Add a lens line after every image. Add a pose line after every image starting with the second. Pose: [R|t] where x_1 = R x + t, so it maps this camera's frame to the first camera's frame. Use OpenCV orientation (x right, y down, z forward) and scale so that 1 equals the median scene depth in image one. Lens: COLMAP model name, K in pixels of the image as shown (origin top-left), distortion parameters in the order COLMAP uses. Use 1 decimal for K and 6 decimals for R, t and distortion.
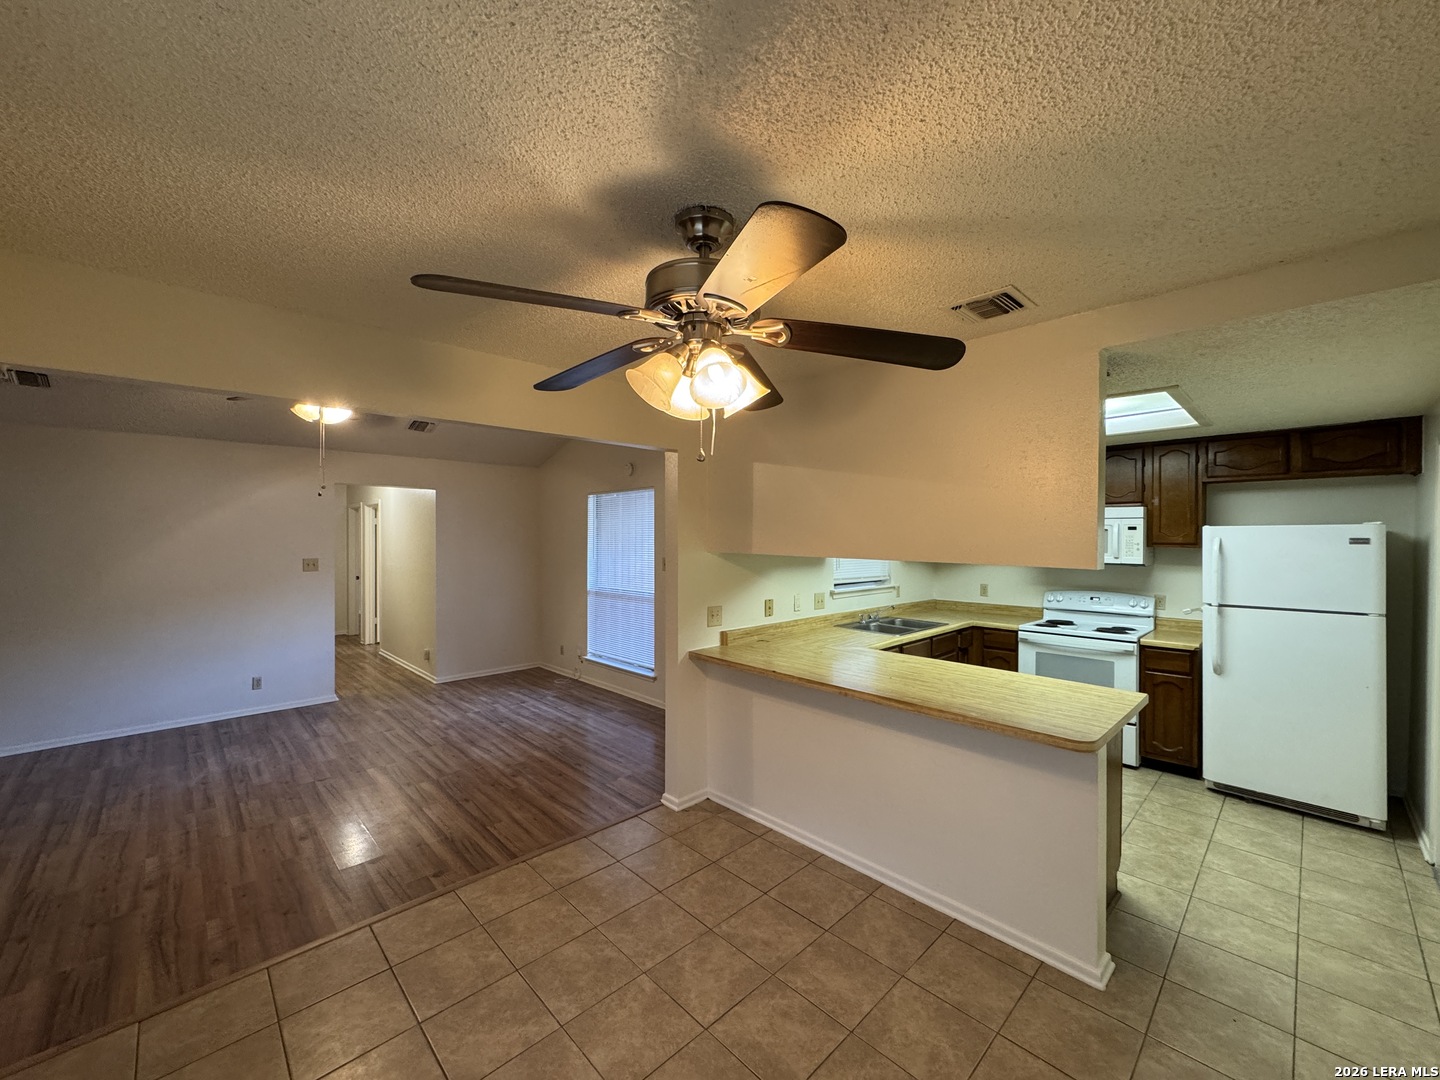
lens RADIAL K [[573.1, 0, 720.4], [0, 573.1, 536.3], [0, 0, 1]] dist [-0.003134, 0.000474]
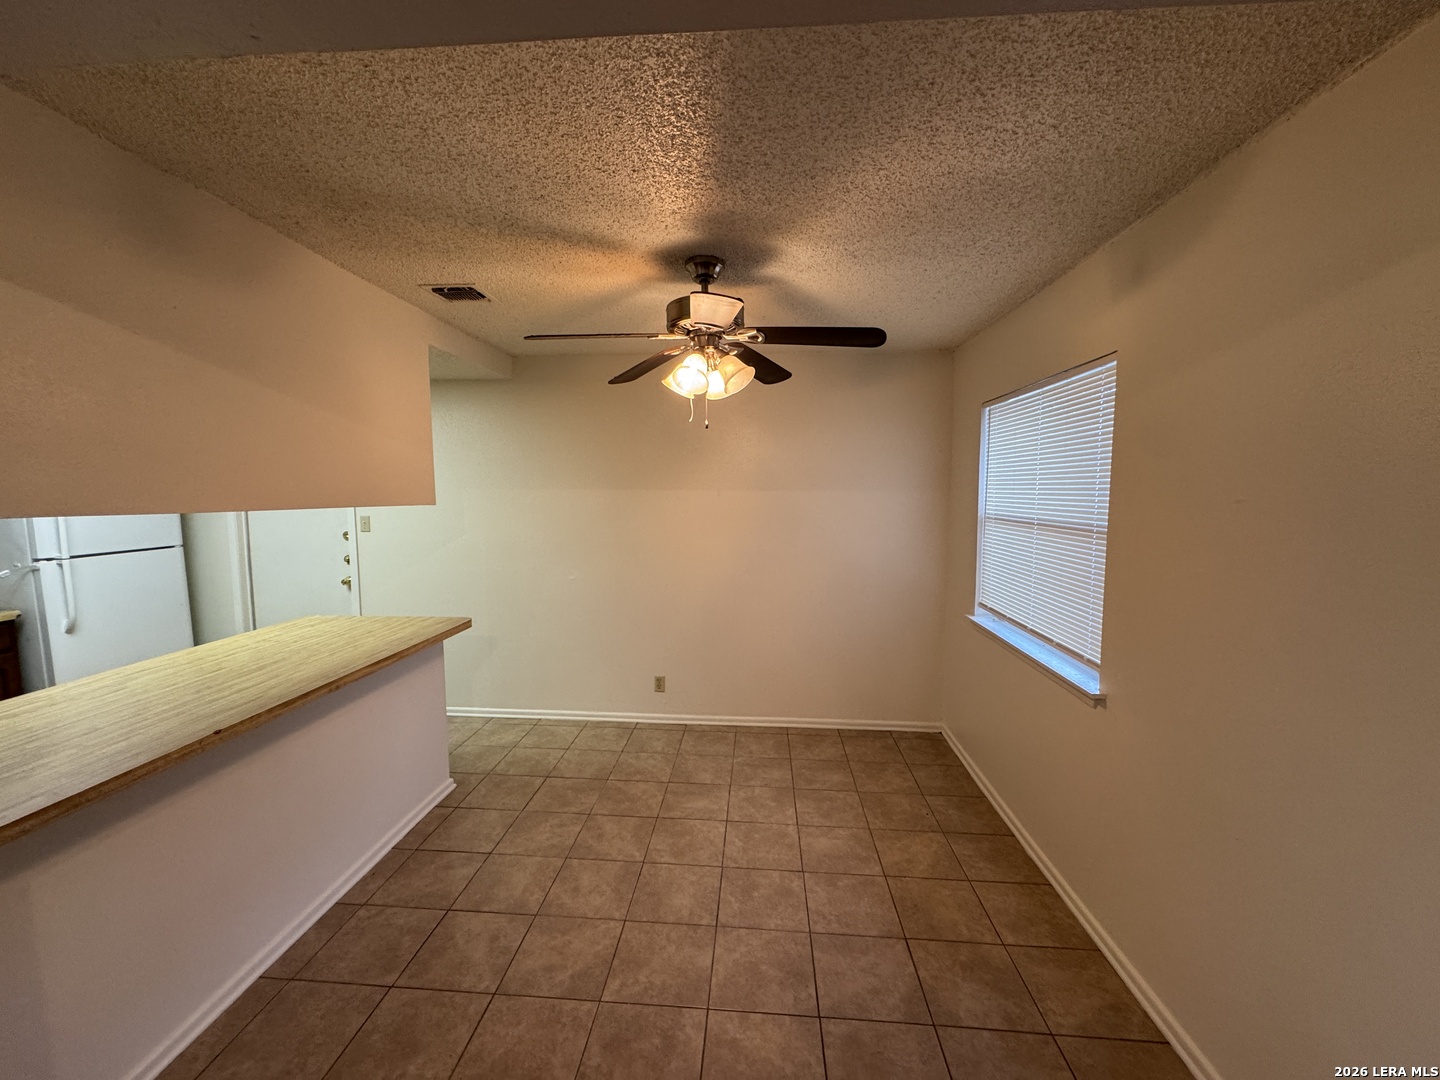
lens RADIAL K [[573.1, 0, 719.6], [0, 573.1, 539.7], [0, 0, 1]] dist [-0.003134, 0.000474]
pose [[-0.668212, -0.064935, 0.741132, -0.423455], [0.001549, 0.996060, 0.088667, 0.010415], [-0.743969, 0.060396, -0.665479, 0.712182]]
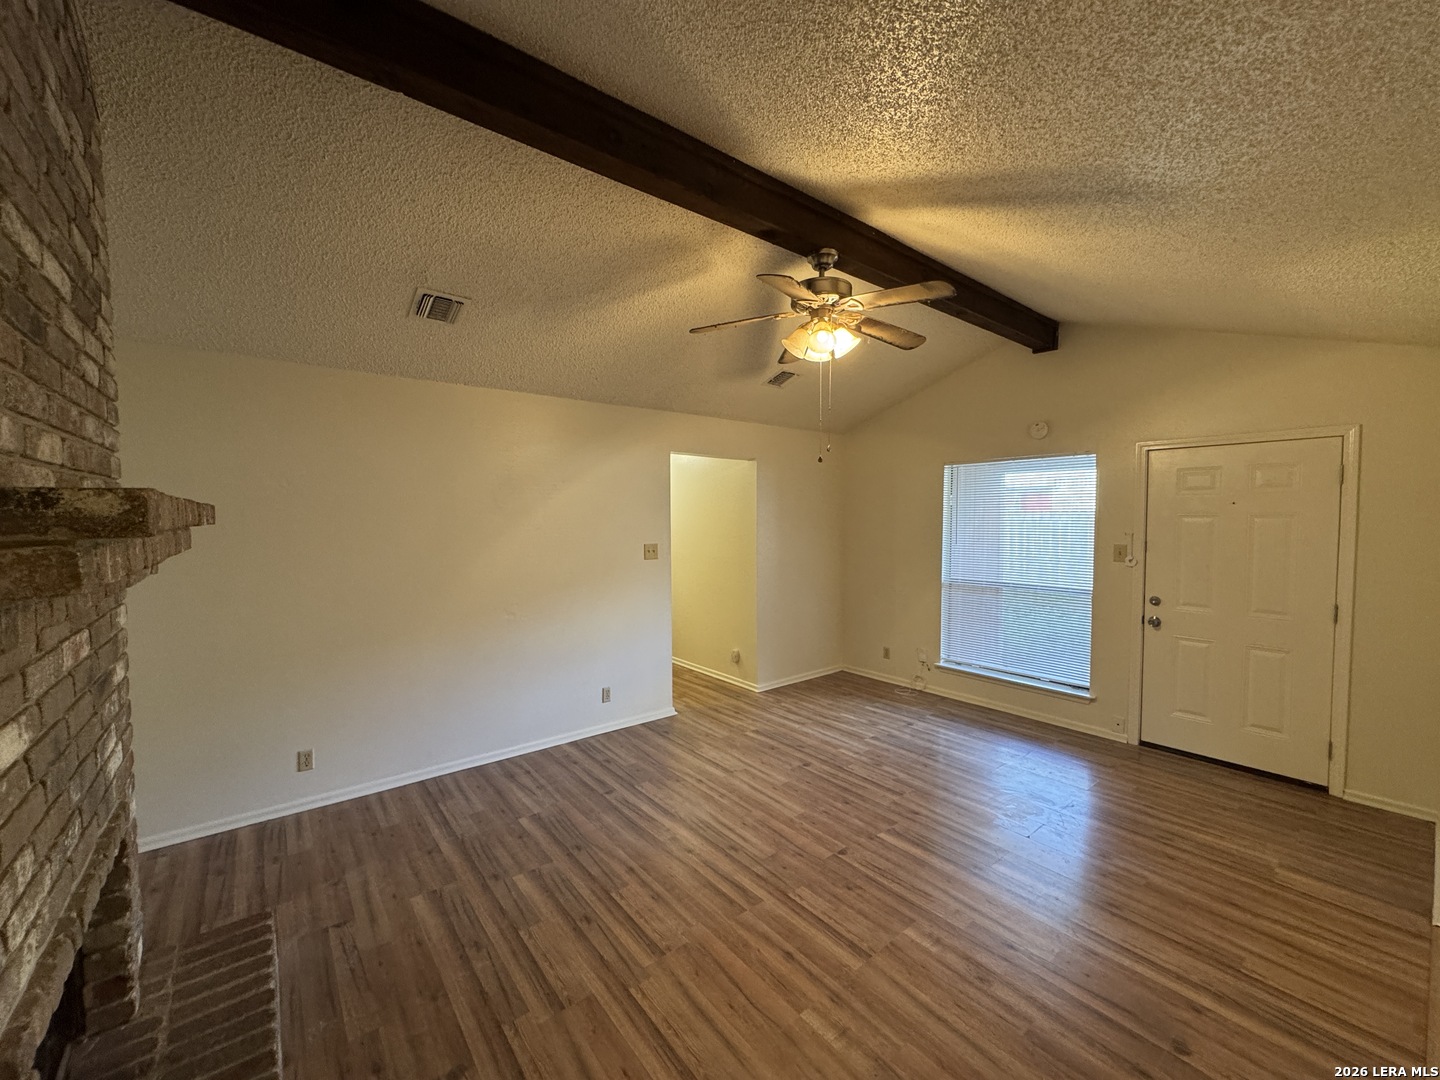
lens RADIAL K [[573.1, 0, 720.3], [0, 573.1, 538.8], [0, 0, 1]] dist [-0.003134, 0.000474]
pose [[0.995643, 0.000507, -0.093246, -0.716455], [0.003318, 0.999159, 0.040864, -0.003441], [0.093188, -0.040995, 0.994804, 0.252252]]
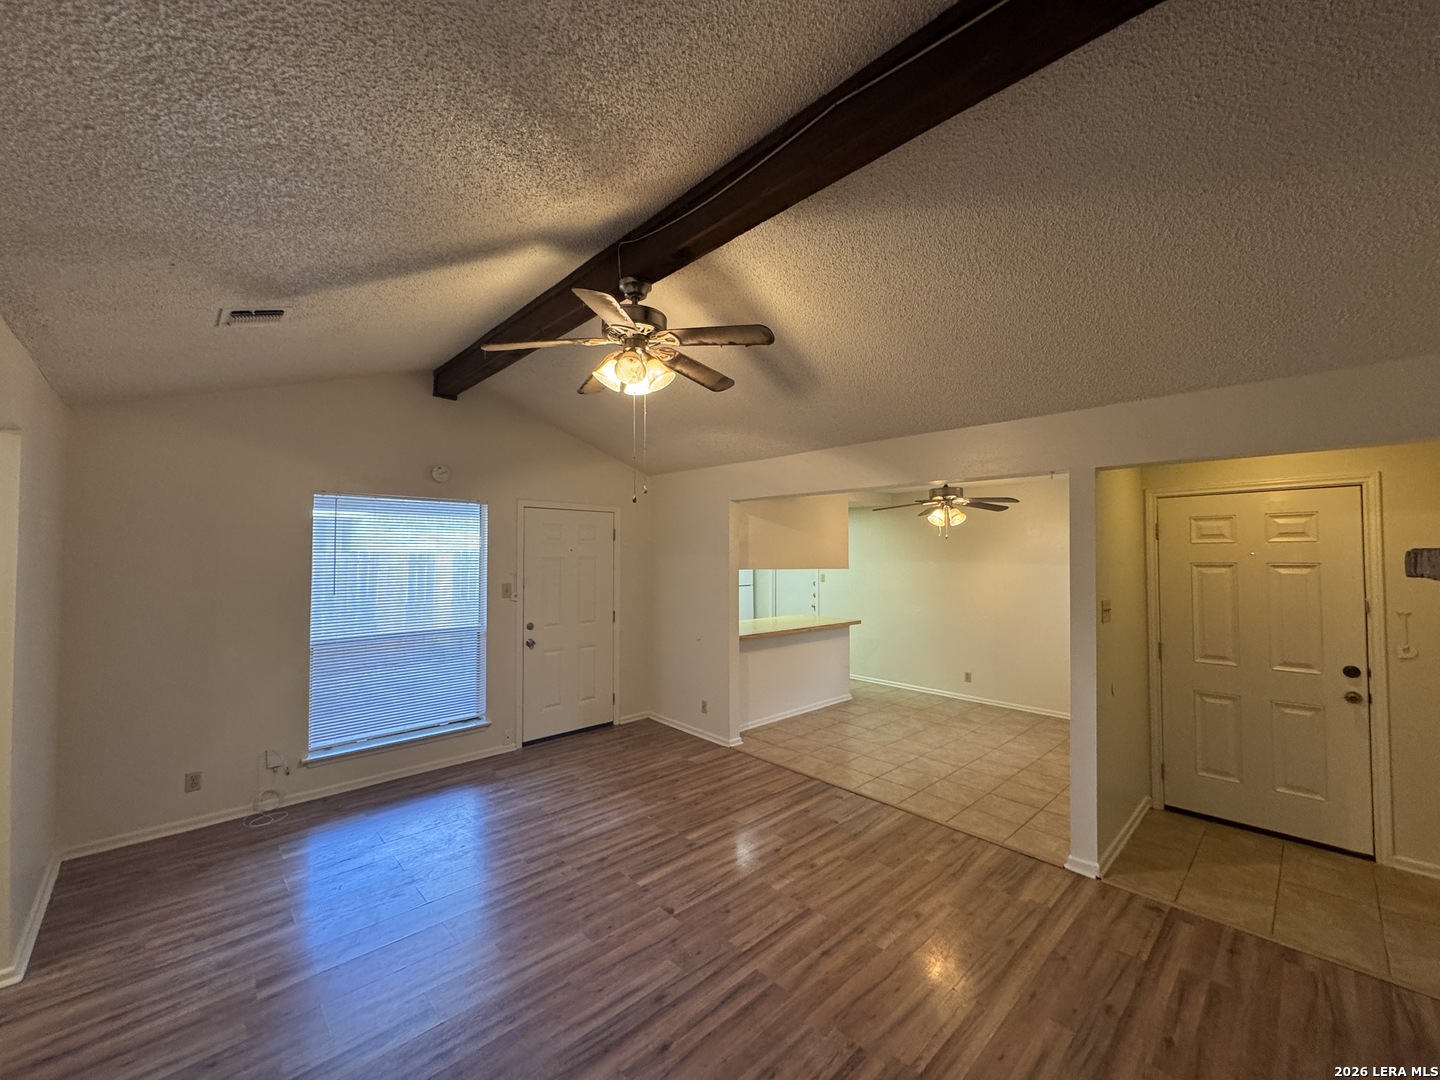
lens RADIAL K [[573.1, 0, 717.8], [0, 573.1, 537.5], [0, 0, 1]] dist [-0.003134, 0.000474]
pose [[0.009852, 0.030182, 0.999496, -1.290745], [-0.001206, 0.999544, -0.030171, -0.009386], [-0.999951, -0.000908, 0.009884, 0.855200]]
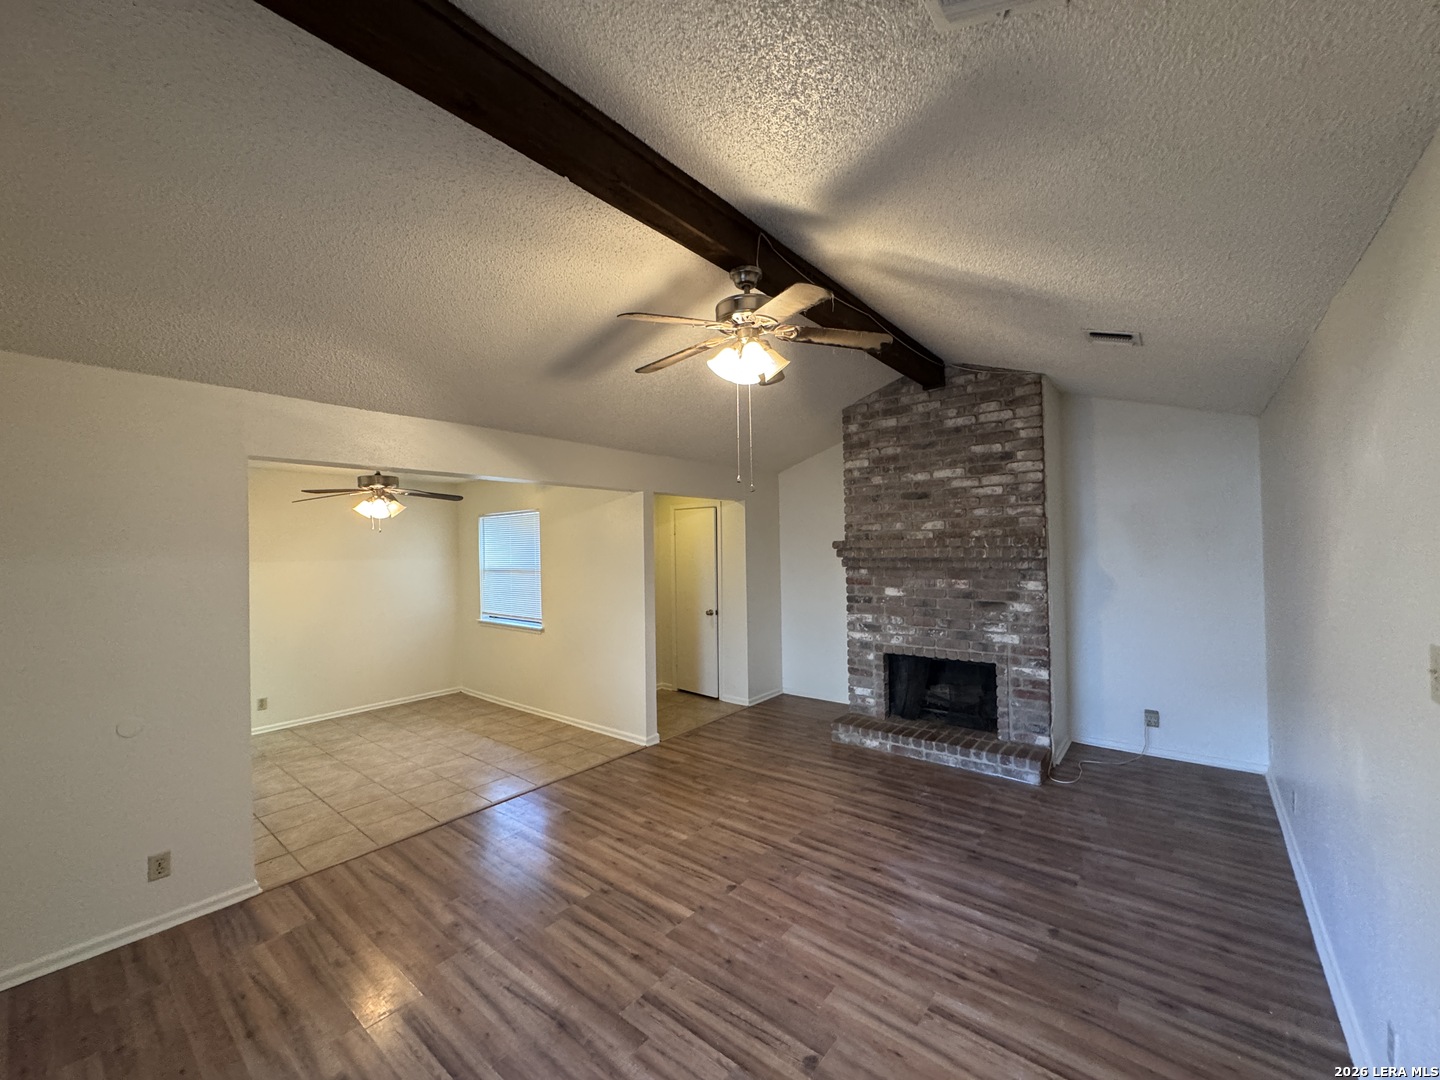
lens RADIAL K [[573.1, 0, 720.3], [0, 573.1, 541.0], [0, 0, 1]] dist [-0.003134, 0.000474]
pose [[-0.992639, 0.017077, -0.119898, -0.550535], [0.017969, 0.999818, -0.006364, -0.009023], [0.119767, -0.008472, -0.992766, 1.577408]]
